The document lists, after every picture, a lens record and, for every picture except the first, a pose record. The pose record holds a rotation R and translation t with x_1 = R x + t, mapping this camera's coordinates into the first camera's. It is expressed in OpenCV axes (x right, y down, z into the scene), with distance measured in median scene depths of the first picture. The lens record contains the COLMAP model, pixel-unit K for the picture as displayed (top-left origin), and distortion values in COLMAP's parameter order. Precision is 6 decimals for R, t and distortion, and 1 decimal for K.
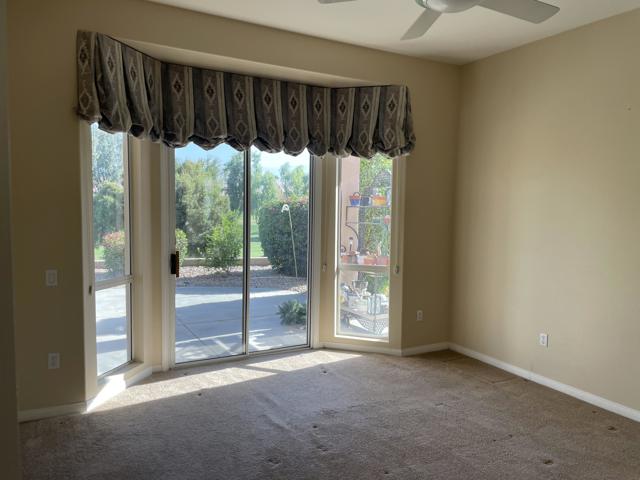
lens RADIAL K [[483.5, 0, 322.1], [0, 483.5, 242.8], [0, 0, 1]] dist [0.051147, -0.045836]
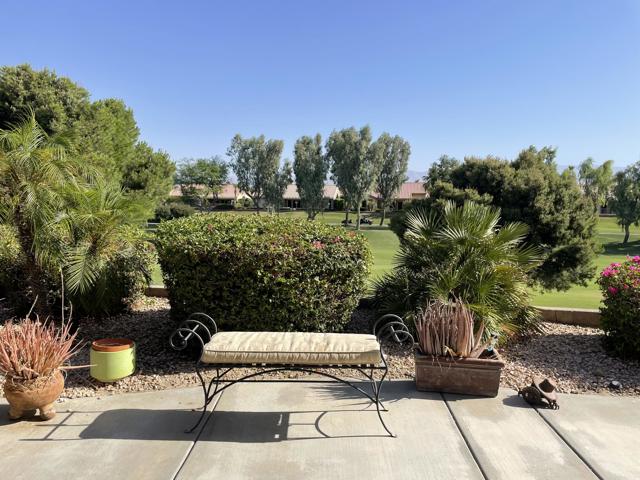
lens RADIAL K [[483.5, 0, 322.6], [0, 483.5, 242.8], [0, 0, 1]] dist [0.051147, -0.045836]
pose [[0.867133, 0.033559, -0.496945, -0.181176], [-0.038031, 0.999276, 0.001121, -0.013533], [0.496622, 0.017927, 0.867782, 0.166257]]
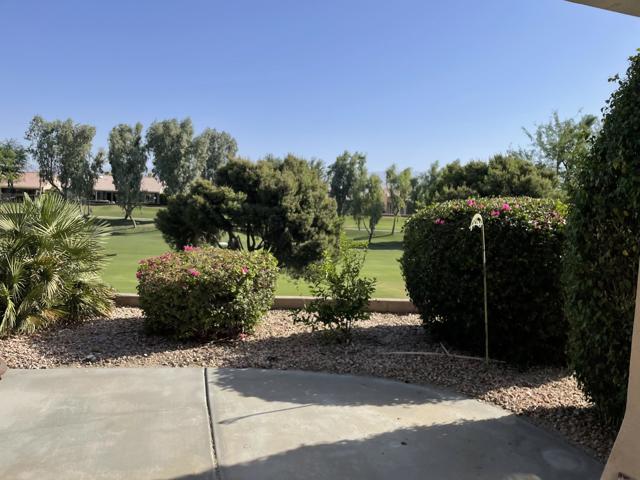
lens RADIAL K [[483.5, 0, 325.0], [0, 483.5, 244.4], [0, 0, 1]] dist [0.051147, -0.045836]
pose [[0.979856, 0.038068, -0.196041, -0.048460], [-0.039165, 0.999231, -0.001717, -0.016357], [0.195825, 0.009360, 0.980594, 0.192809]]
